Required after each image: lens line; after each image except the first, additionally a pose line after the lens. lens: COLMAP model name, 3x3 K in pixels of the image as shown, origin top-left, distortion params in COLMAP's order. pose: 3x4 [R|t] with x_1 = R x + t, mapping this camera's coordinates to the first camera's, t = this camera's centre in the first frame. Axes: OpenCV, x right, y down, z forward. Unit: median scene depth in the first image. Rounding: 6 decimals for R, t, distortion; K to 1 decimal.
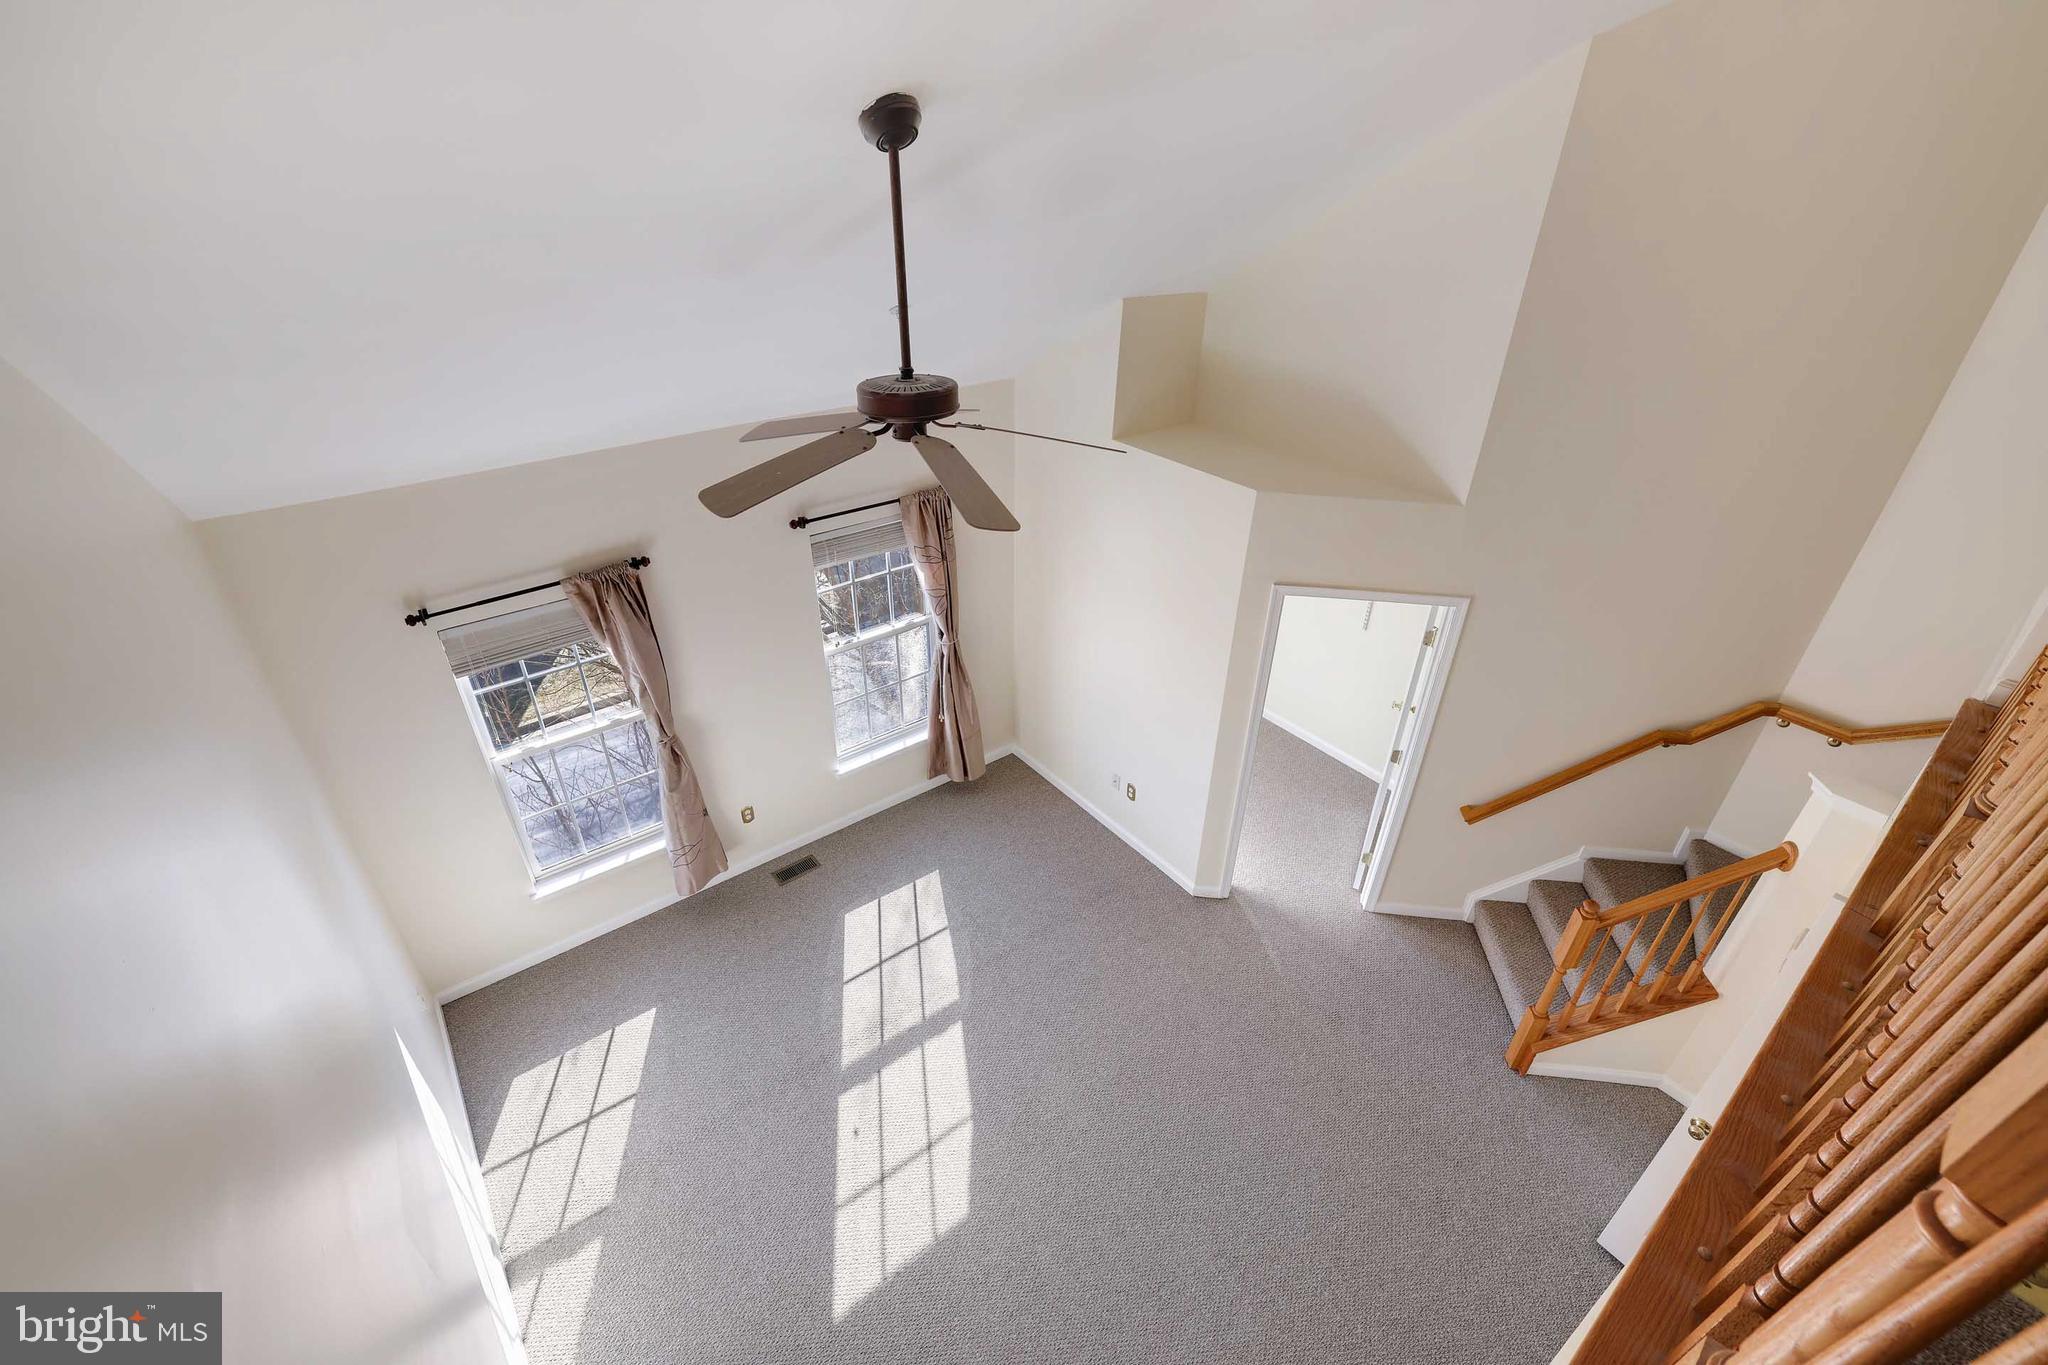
lens RADIAL K [[911.5, 0, 1024.0], [0, 911.5, 682.5], [0, 0, 1]] dist [-0.016430, -0.000156]
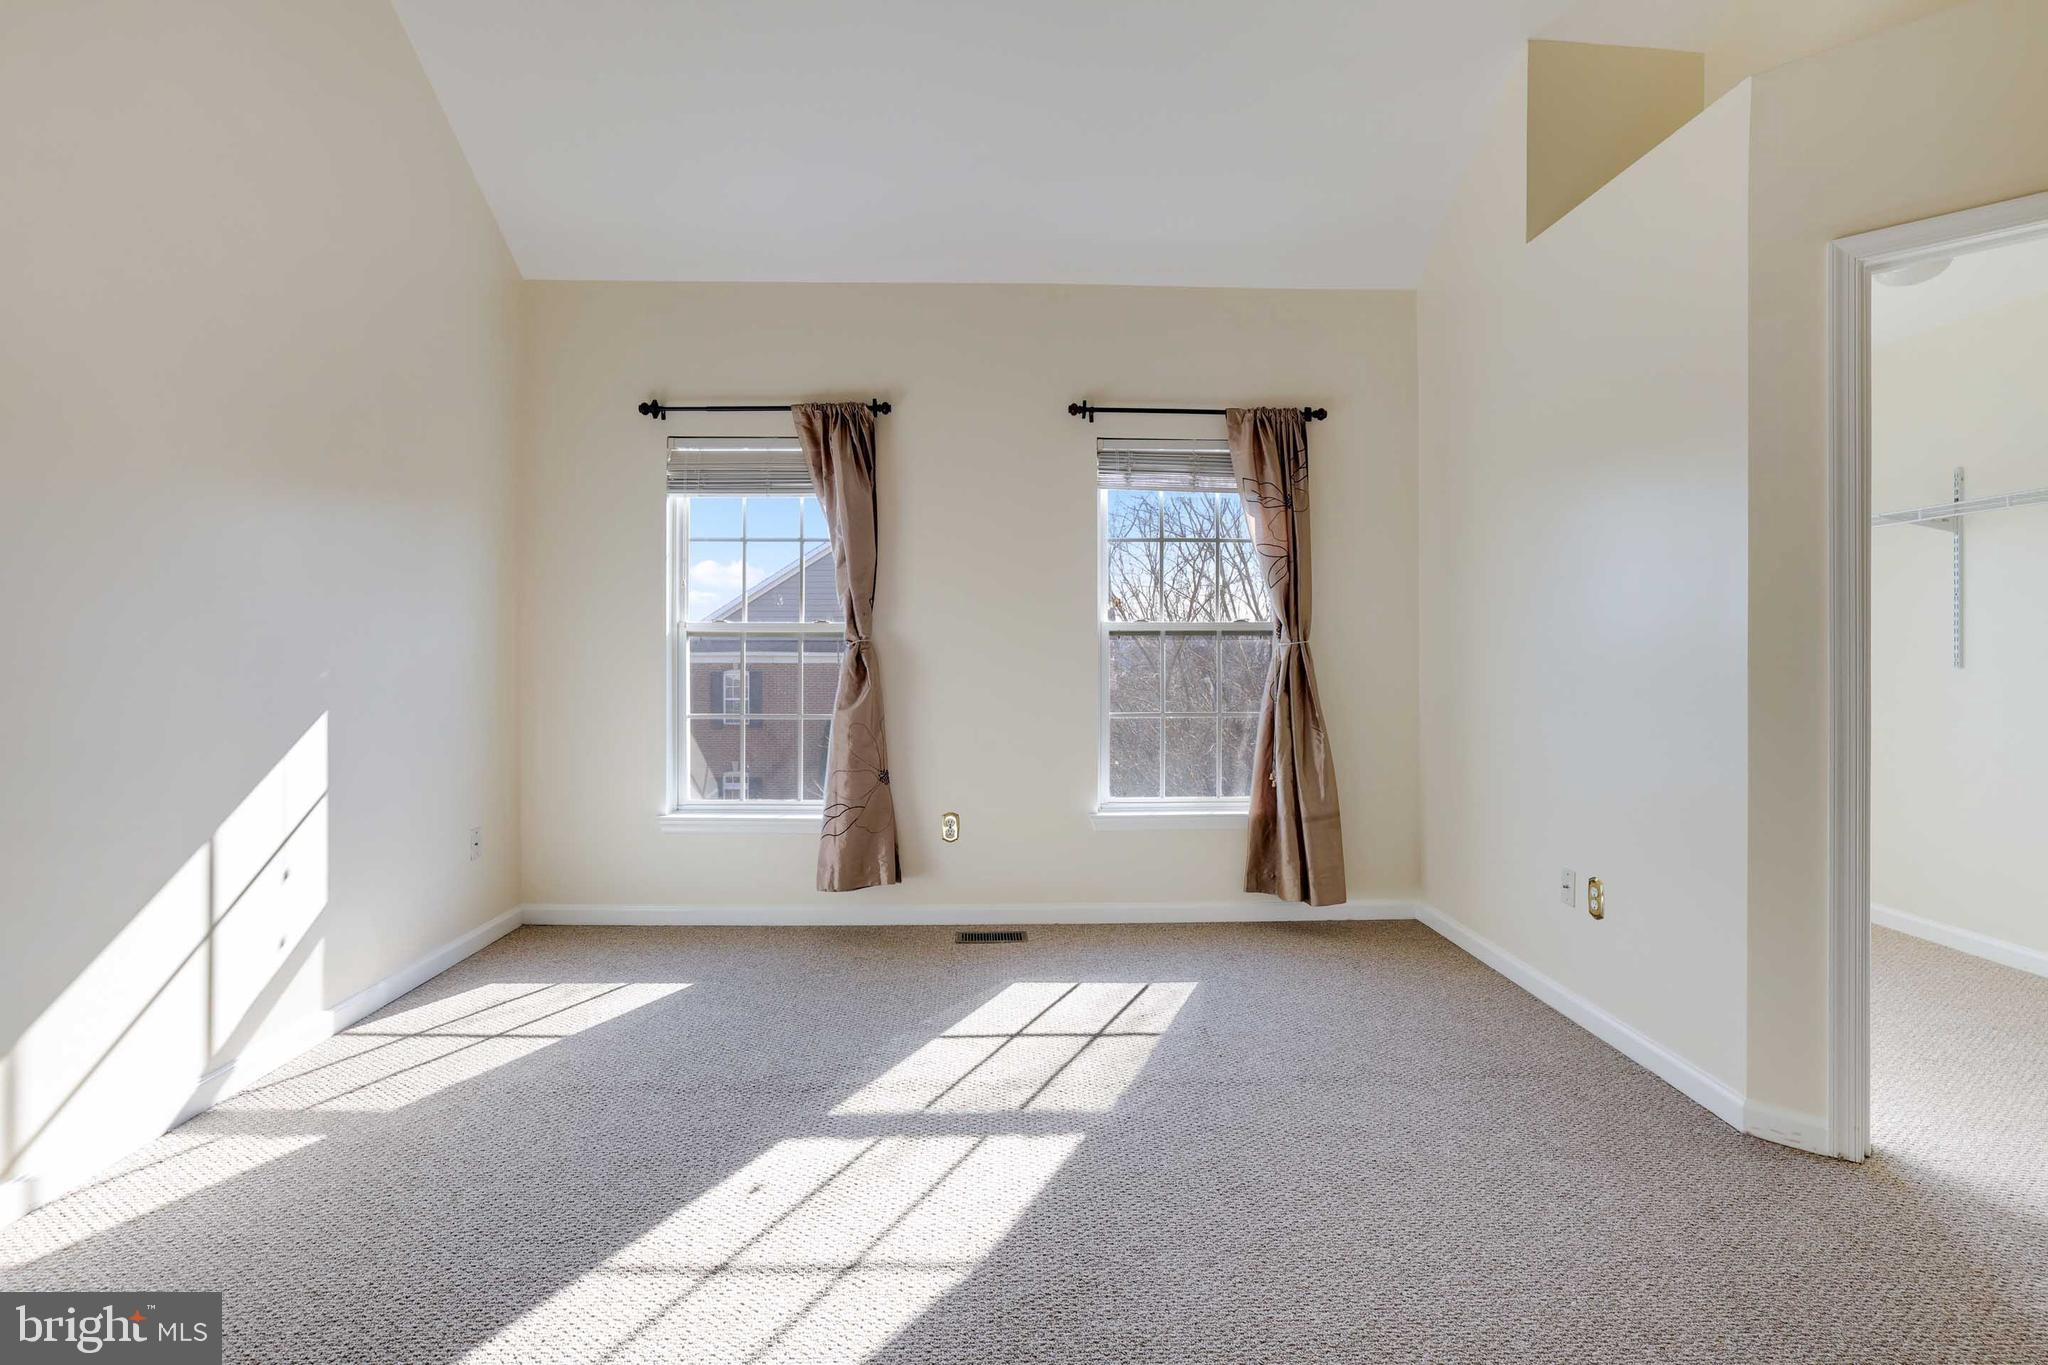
lens RADIAL K [[983.9, 0, 1030.4], [0, 983.9, 660.7], [0, 0, 1]] dist [-0.002692, 0.000431]
pose [[0.817017, -0.003283, -0.576604, 0.206726], [-0.297821, 0.853870, -0.426859, 0.386496], [0.493747, 0.520476, 0.696649, 0.496311]]
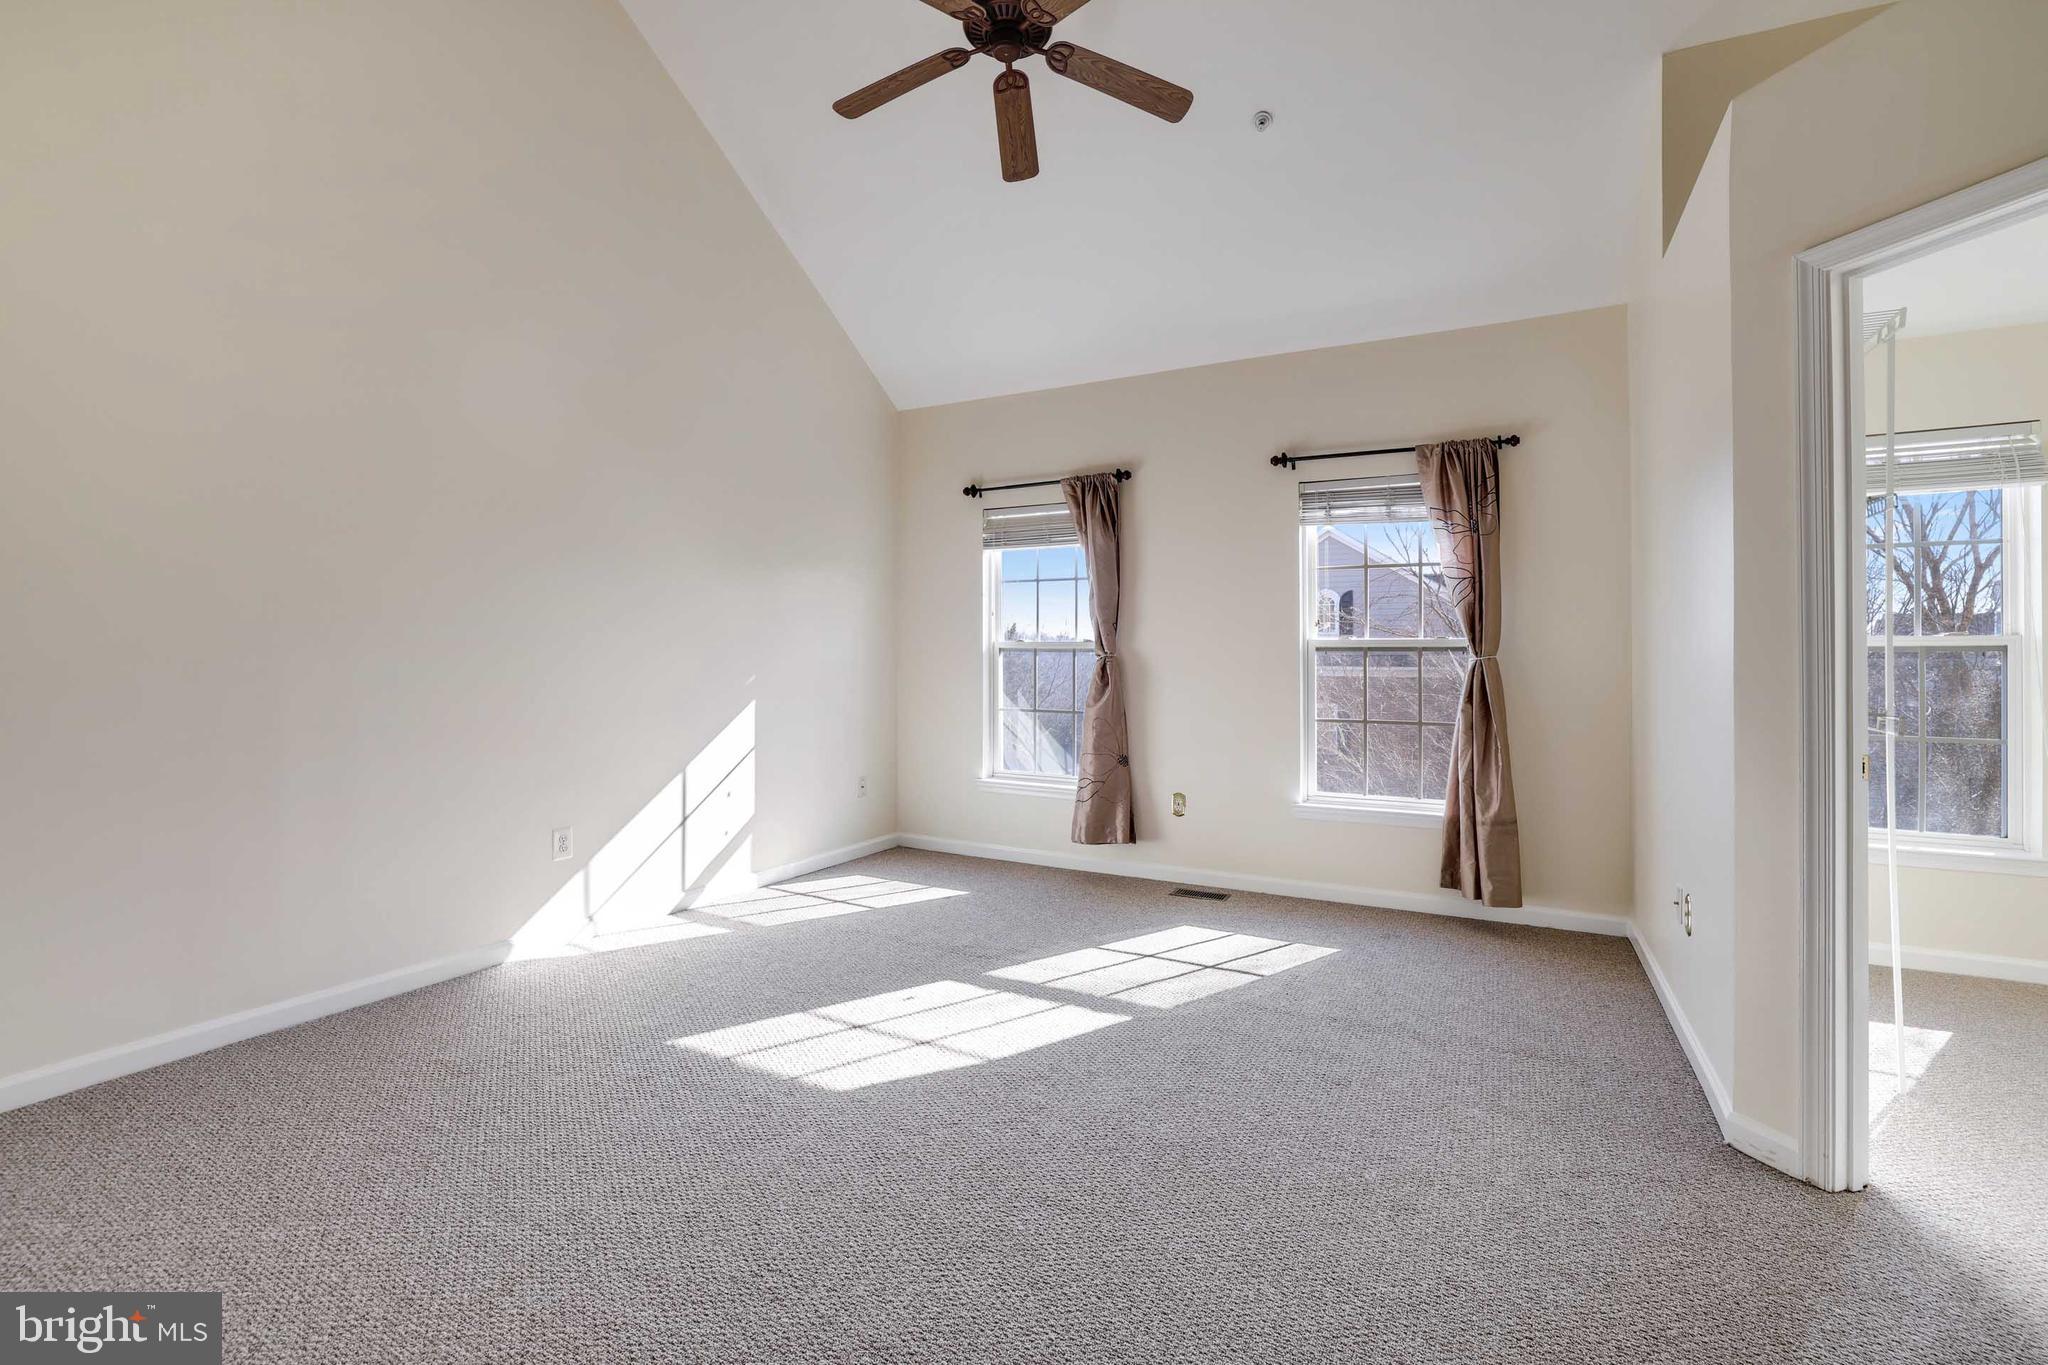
lens RADIAL K [[954.8, 0, 1024.0], [0, 954.8, 682.5], [0, 0, 1]] dist [-0.000633, -0.000248]
pose [[0.416298, 0.024731, -0.908892, 0.532317], [-0.474690, 0.858492, -0.194061, 0.332115], [0.775477, 0.512230, 0.369128, 0.551930]]
